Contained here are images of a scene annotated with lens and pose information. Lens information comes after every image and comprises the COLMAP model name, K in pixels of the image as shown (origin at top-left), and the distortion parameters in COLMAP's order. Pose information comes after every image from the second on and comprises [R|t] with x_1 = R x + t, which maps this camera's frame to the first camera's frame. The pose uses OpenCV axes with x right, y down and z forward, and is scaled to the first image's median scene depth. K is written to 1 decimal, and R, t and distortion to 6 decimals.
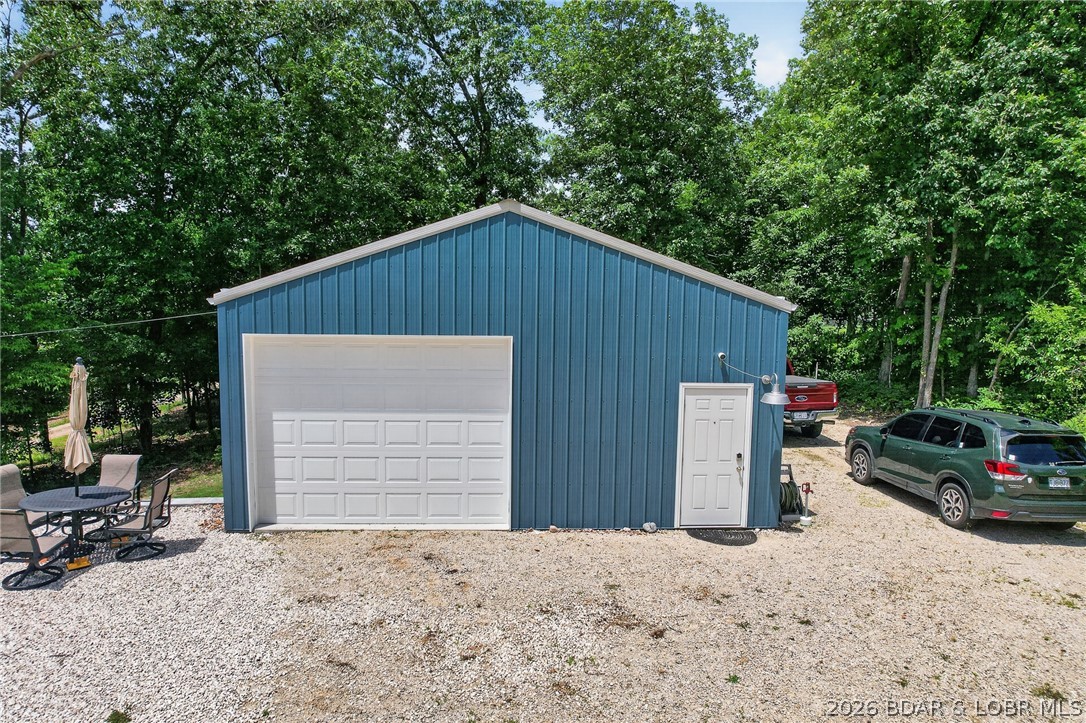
lens RADIAL K [[736.8, 0, 543.0], [0, 736.8, 361.5], [0, 0, 1]] dist [-0.067152, 0.080842]
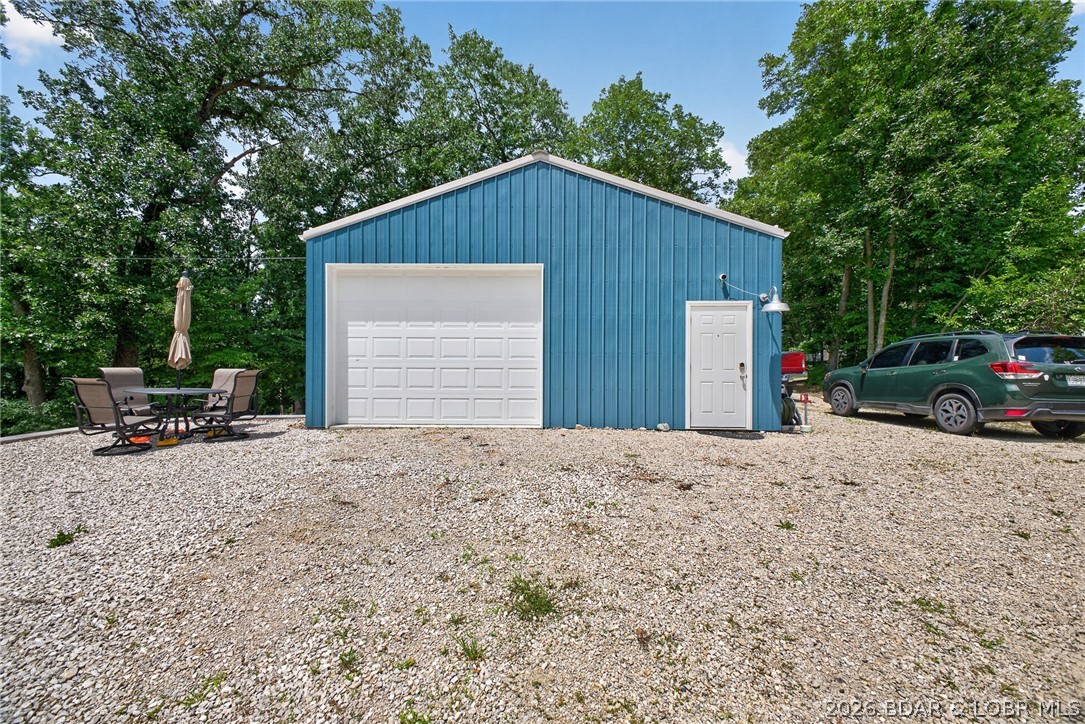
lens RADIAL K [[433.7, 0, 542.5], [0, 433.7, 362.0], [0, 0, 1]] dist [0.033615, -0.011067]
pose [[0.995731, -0.011239, -0.091613, 0.021240], [0.001326, 0.994198, -0.107556, 0.204393], [0.092291, 0.106976, 0.989969, 0.307798]]
